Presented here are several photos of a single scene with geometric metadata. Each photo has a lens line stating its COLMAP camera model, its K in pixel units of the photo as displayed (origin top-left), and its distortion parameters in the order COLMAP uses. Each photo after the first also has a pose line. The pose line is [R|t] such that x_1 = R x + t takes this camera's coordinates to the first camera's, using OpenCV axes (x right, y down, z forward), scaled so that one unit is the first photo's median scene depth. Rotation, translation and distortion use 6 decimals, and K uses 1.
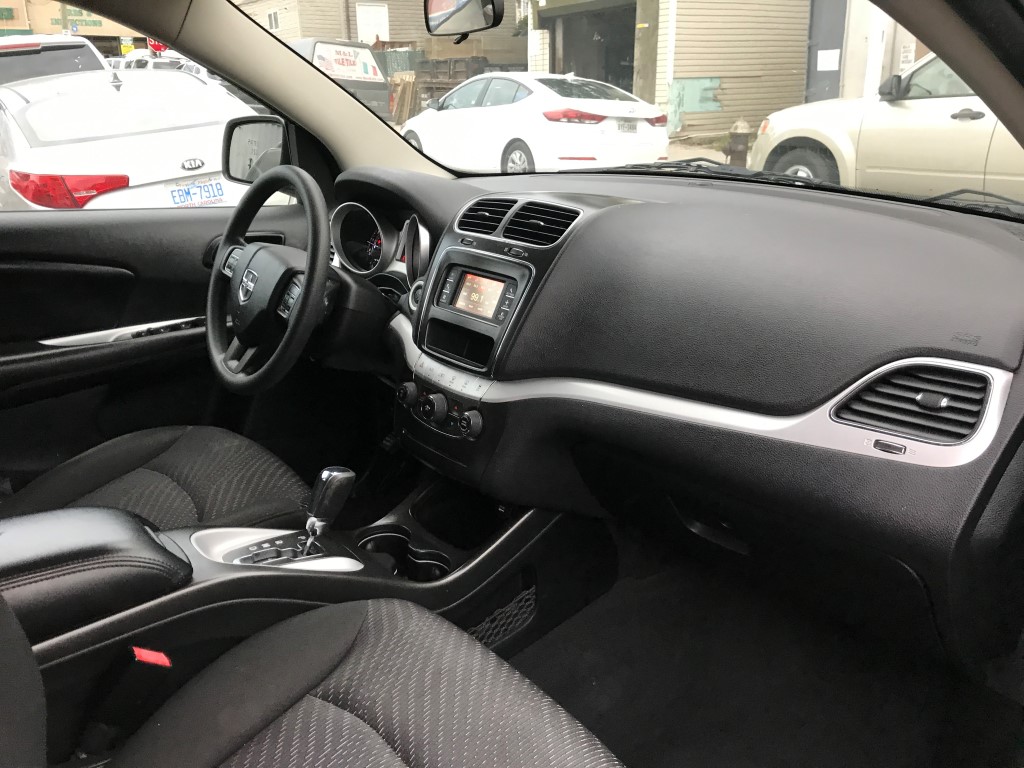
lens RADIAL K [[824.7, 0, 484.8], [0, 824.7, 384.3], [0, 0, 1]] dist [0.024712, -0.002341]
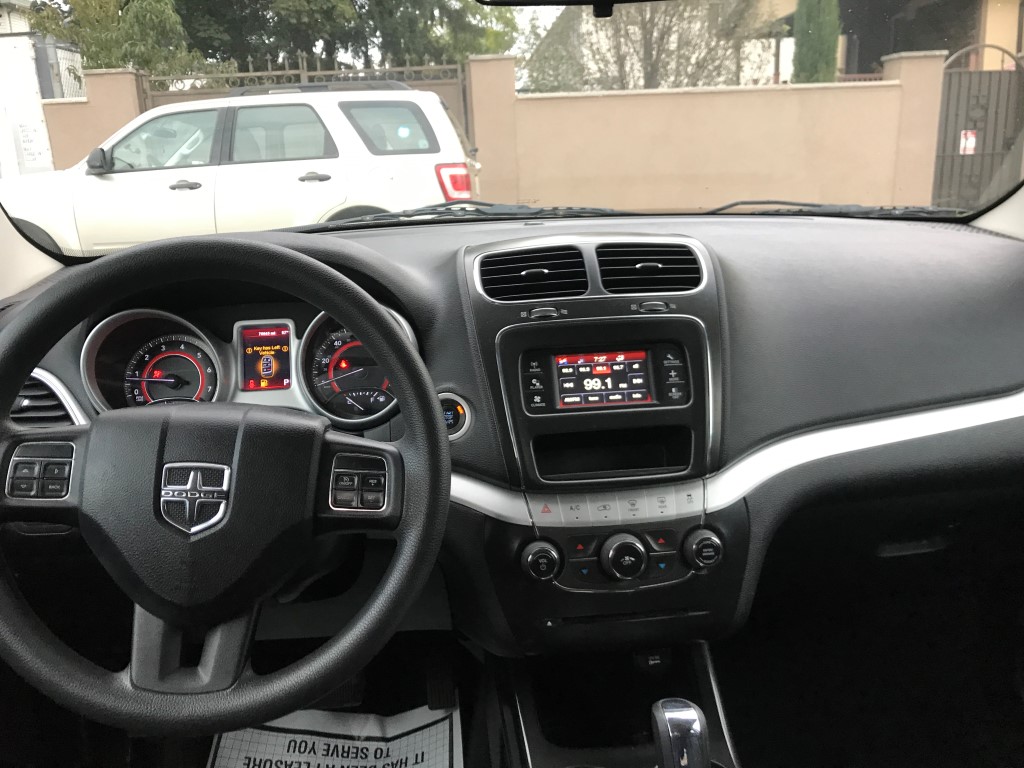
lens RADIAL K [[844.4, 0, 512.0], [0, 844.4, 384.0], [0, 0, 1]] dist [0.005035, -0.001863]
pose [[0.523721, -0.227892, 0.820842, -0.063709], [0.305811, 0.949623, 0.068529, -0.017715], [-0.795108, 0.215132, 0.567029, 0.065407]]
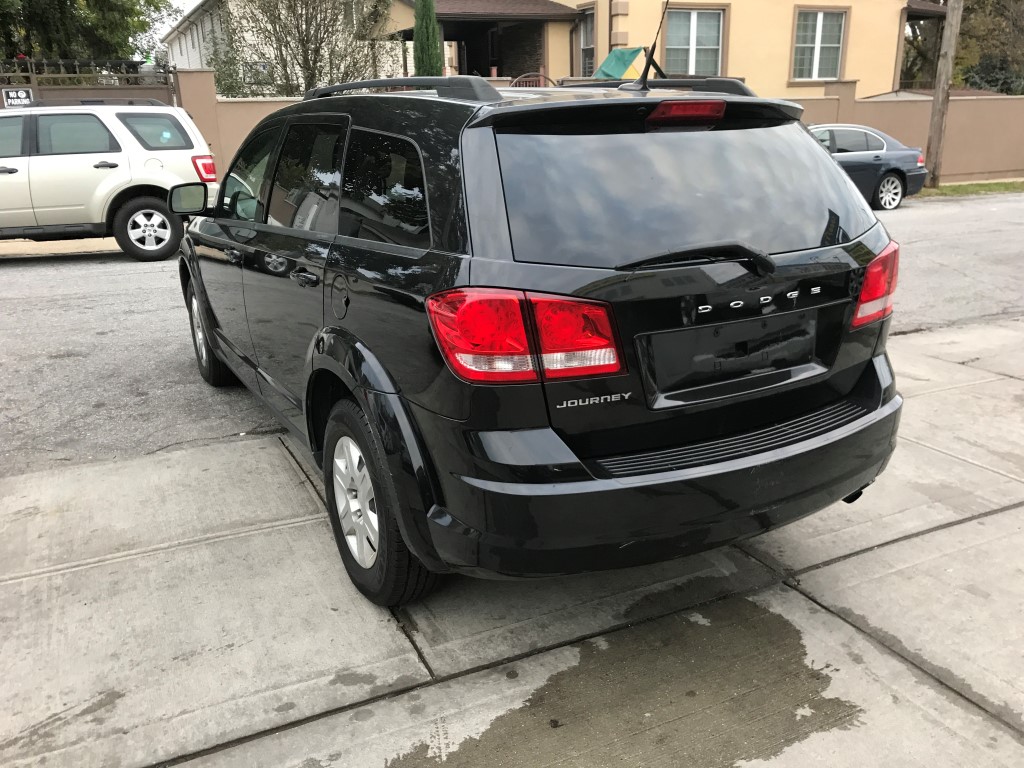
lens RADIAL K [[839.5, 0, 506.9], [0, 839.5, 383.6], [0, 0, 1]] dist [0.014909, -0.005547]
pose [[0.153932, -0.289261, 0.944793, -0.404124], [0.340383, 0.913185, 0.224127, -0.006318], [-0.927601, 0.287091, 0.239028, -0.036502]]
